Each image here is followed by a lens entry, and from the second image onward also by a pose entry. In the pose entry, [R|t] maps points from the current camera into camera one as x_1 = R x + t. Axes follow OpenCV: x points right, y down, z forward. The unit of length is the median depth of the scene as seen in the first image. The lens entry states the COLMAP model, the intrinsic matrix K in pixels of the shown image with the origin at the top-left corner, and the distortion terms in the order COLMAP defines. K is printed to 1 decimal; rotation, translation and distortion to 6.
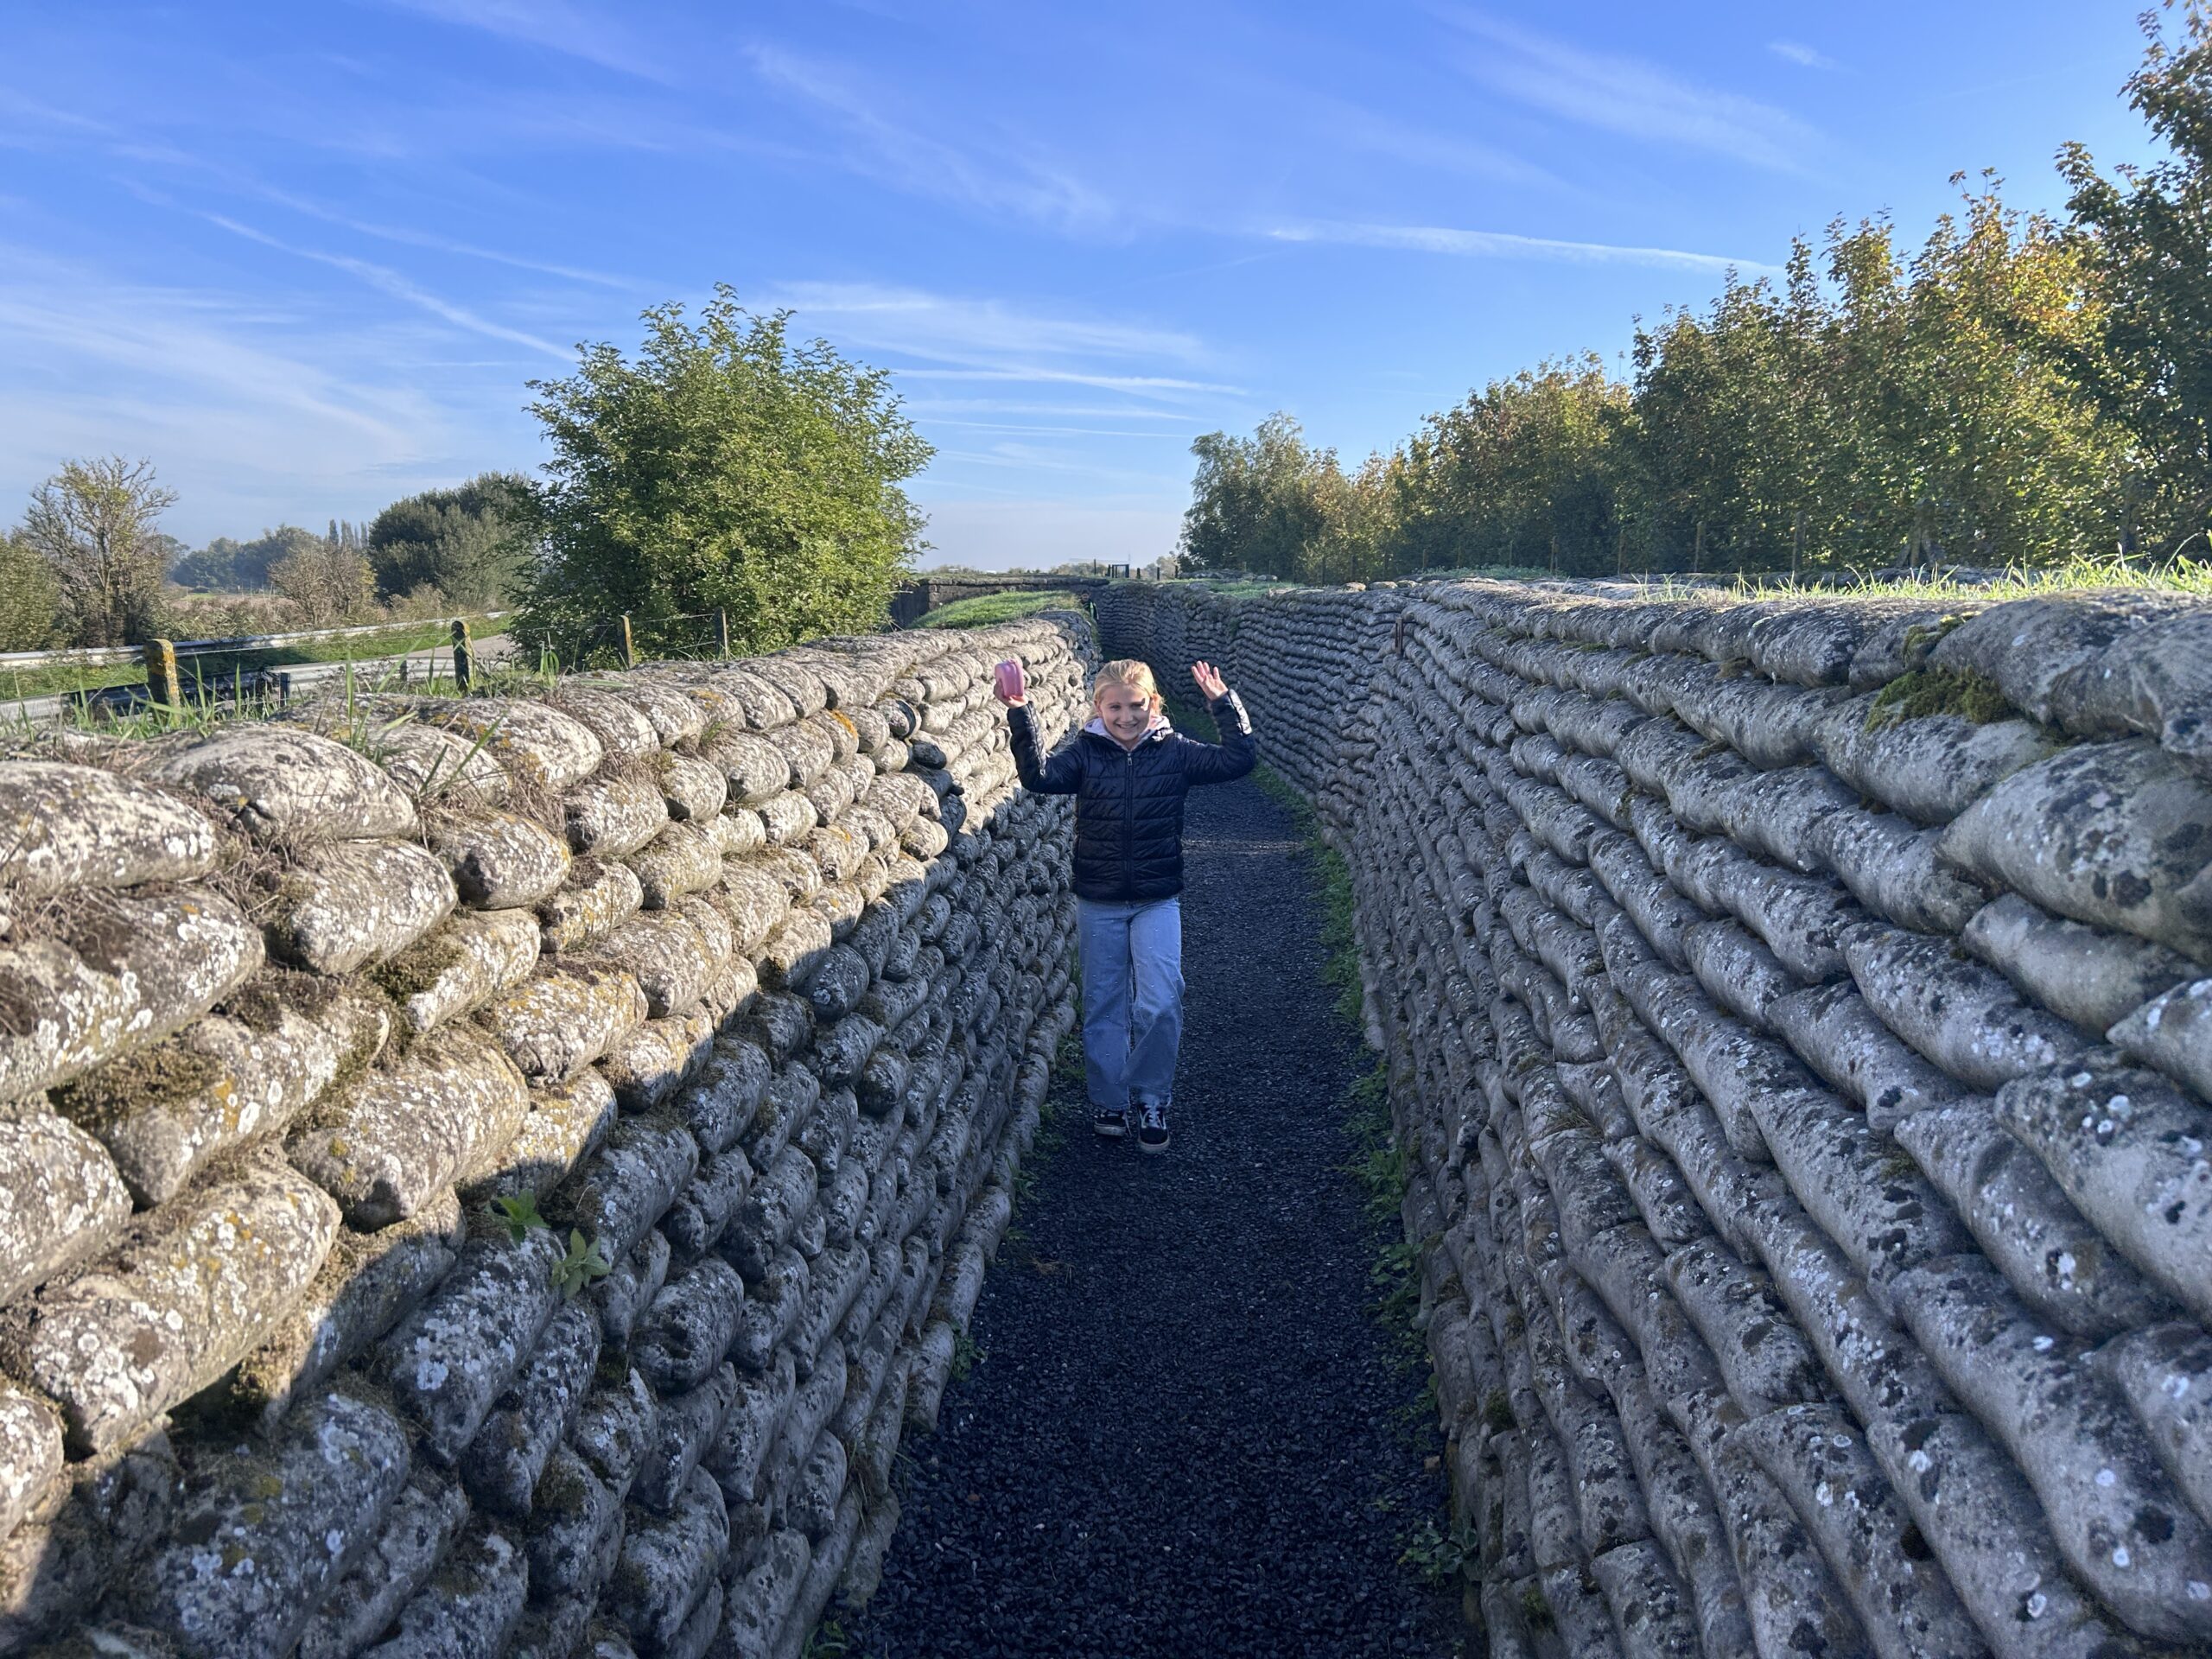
lens RADIAL K [[1674.7, 0, 1044.1], [0, 1674.7, 874.0], [0, 0, 1]] dist [0.000612, 0.001388]
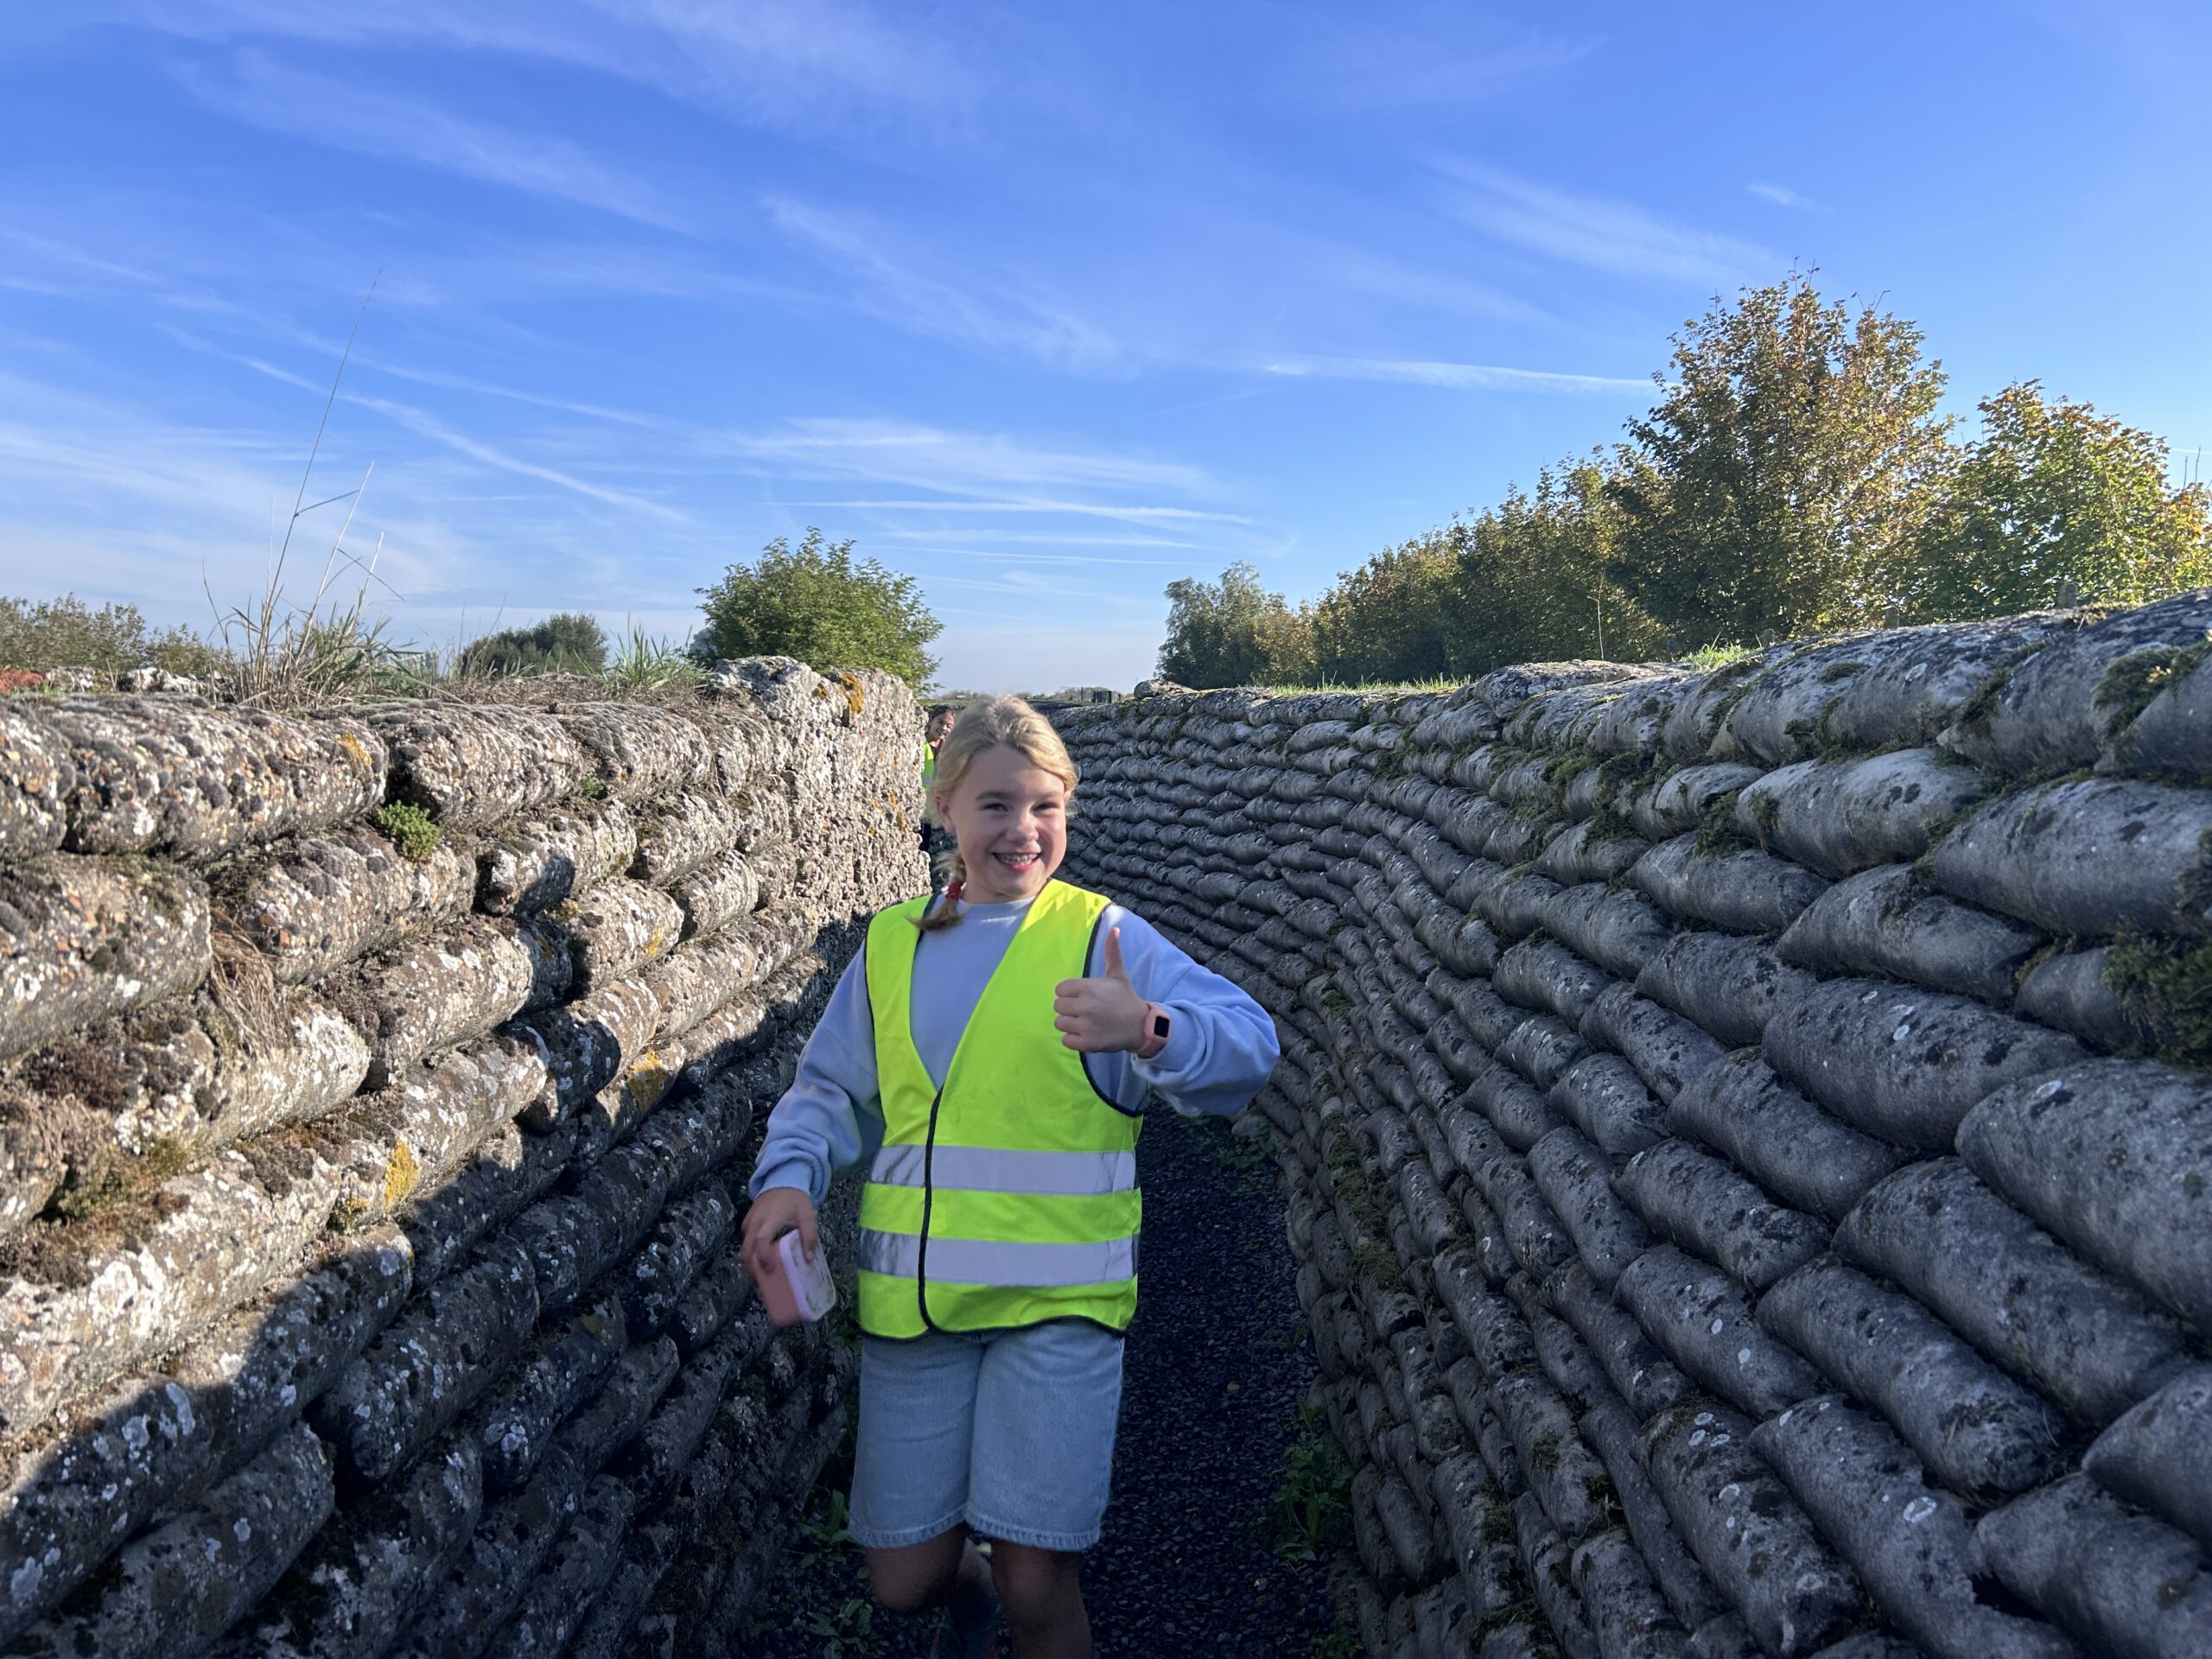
lens RADIAL K [[1650.1, 0, 1057.8], [0, 1650.1, 917.4], [0, 0, 1]] dist [-0.001042, 0.004308]
pose [[0.999986, -0.004449, 0.002894, 0.025470], [0.004575, 0.998973, -0.045078, 0.063360], [-0.002690, 0.045091, 0.998979, -0.372593]]
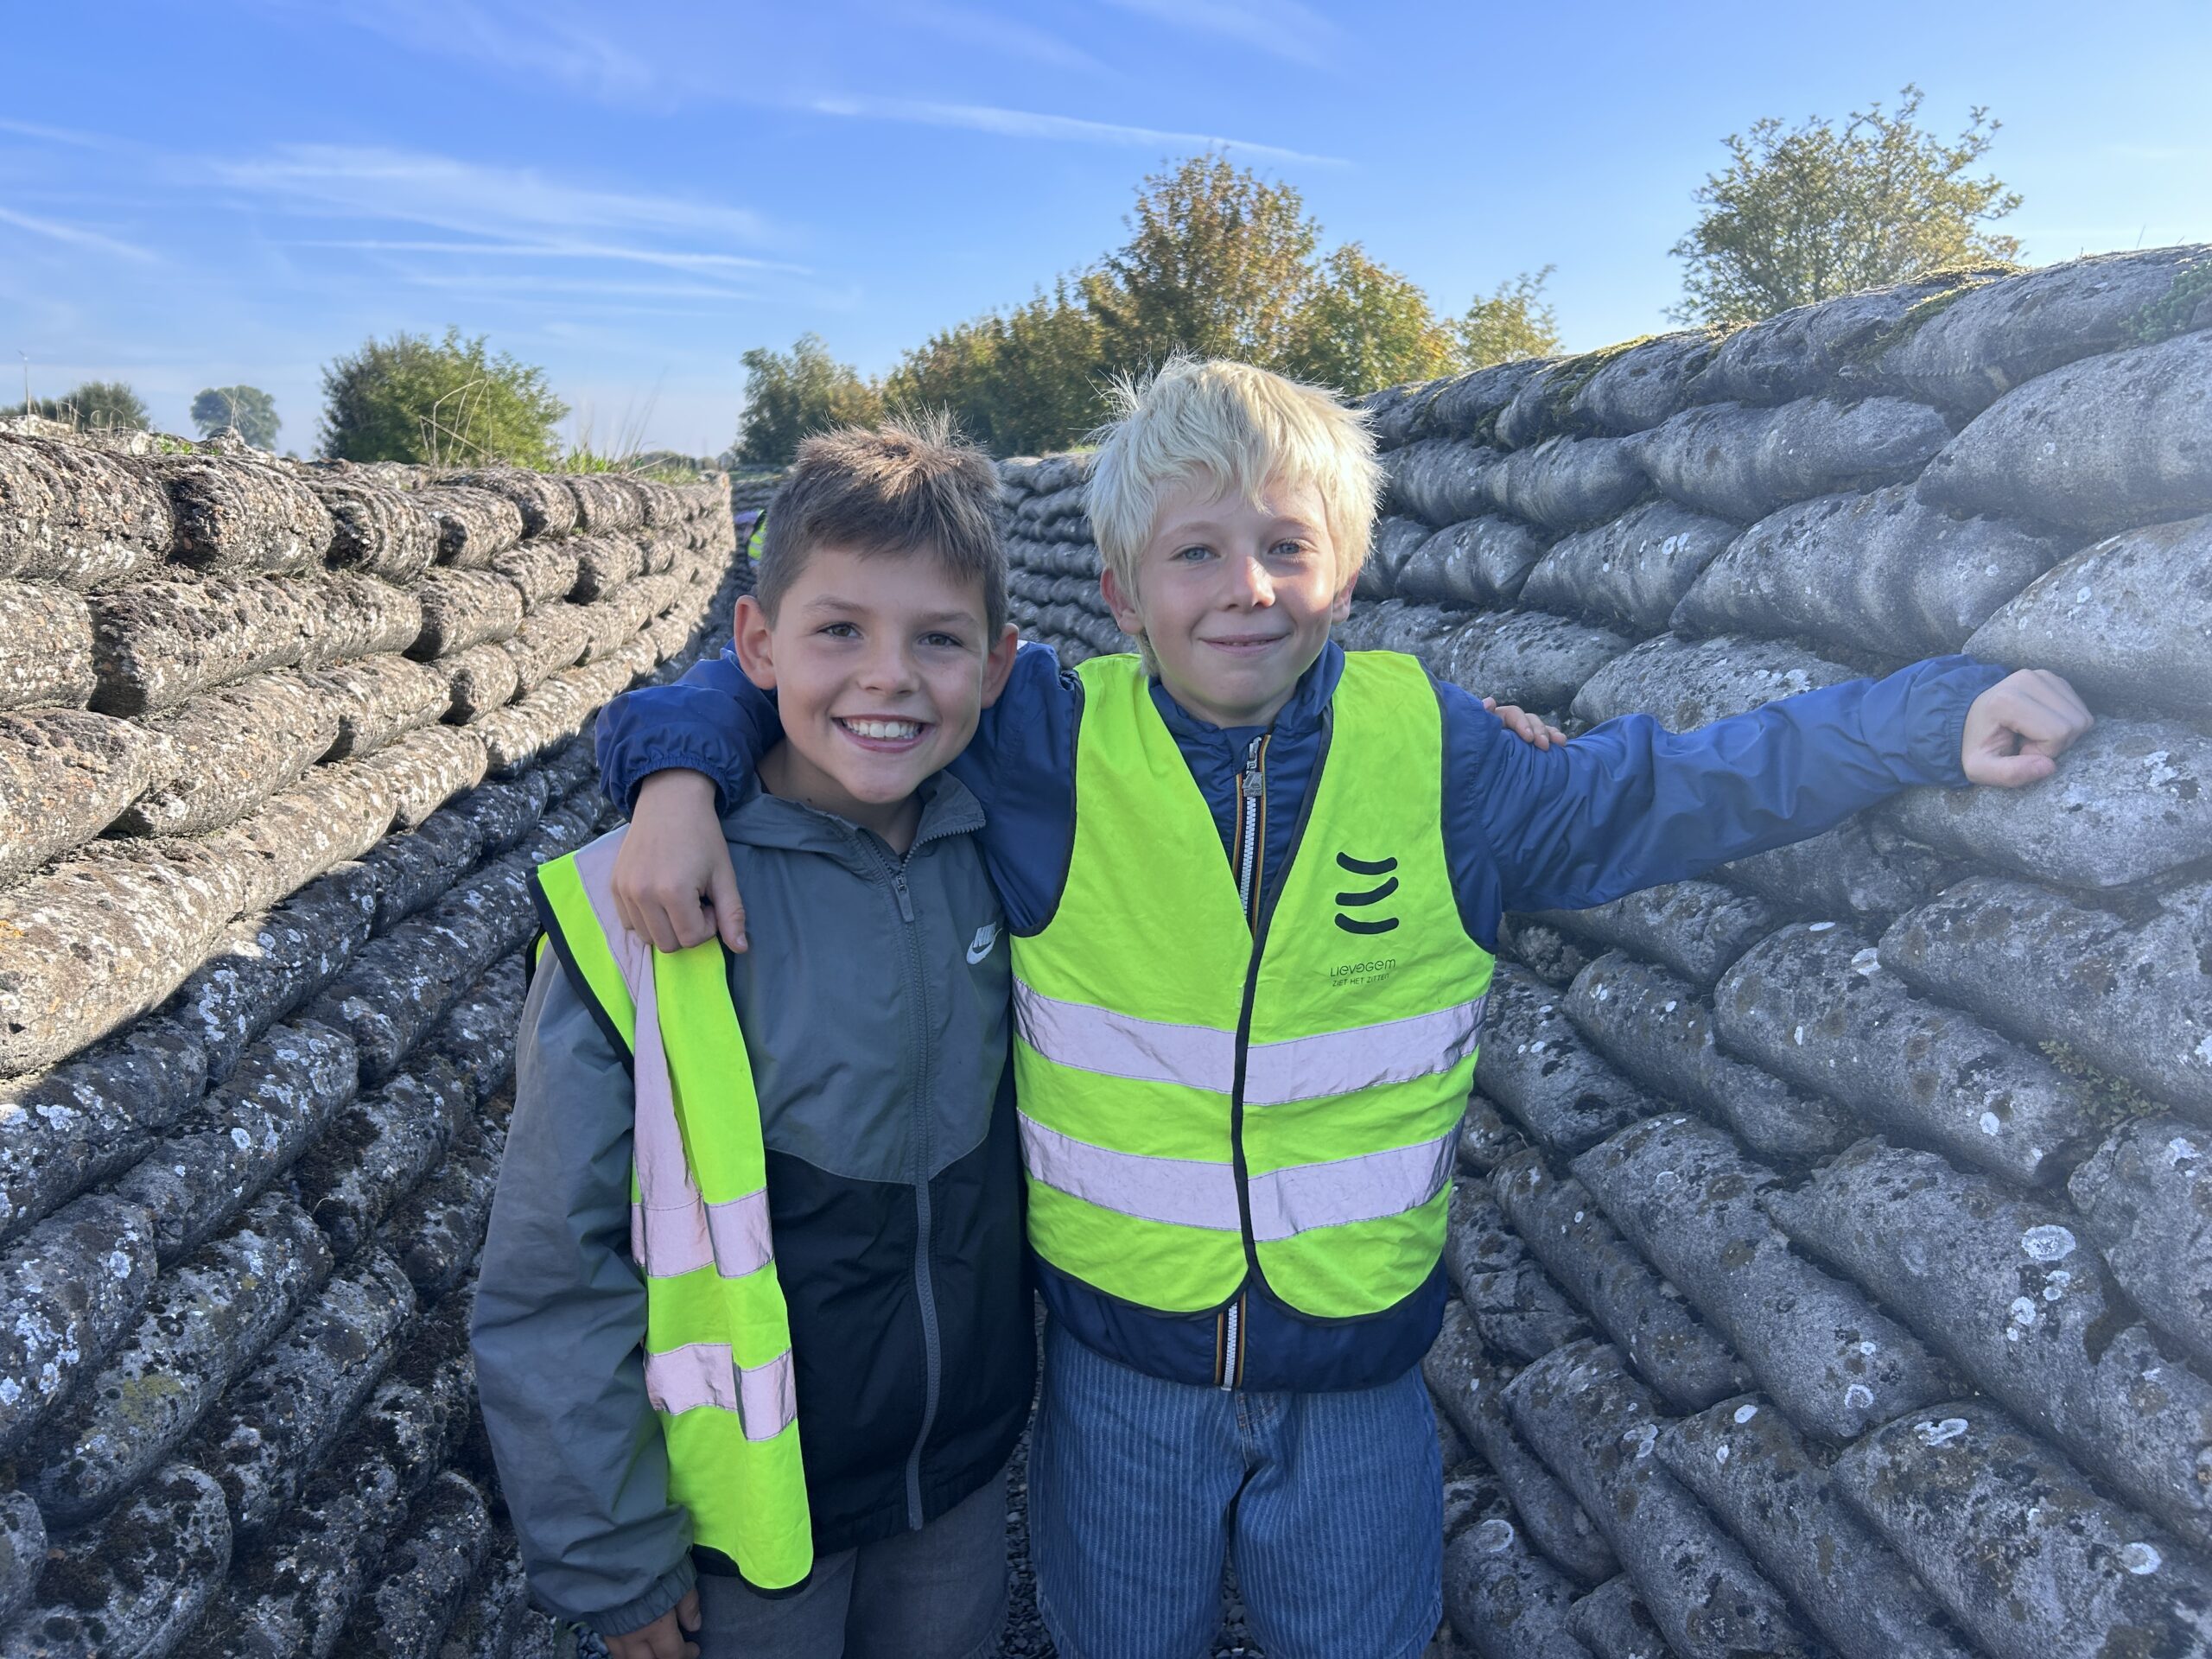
lens RADIAL K [[1649.2, 0, 1109.9], [0, 1649.2, 853.4], [0, 0, 1]] dist [0.027099, -0.039316]
pose [[0.959685, -0.080284, 0.269369, -0.023739], [0.064806, 0.995721, 0.065882, 0.117462], [-0.273506, -0.045769, 0.960781, -0.708284]]
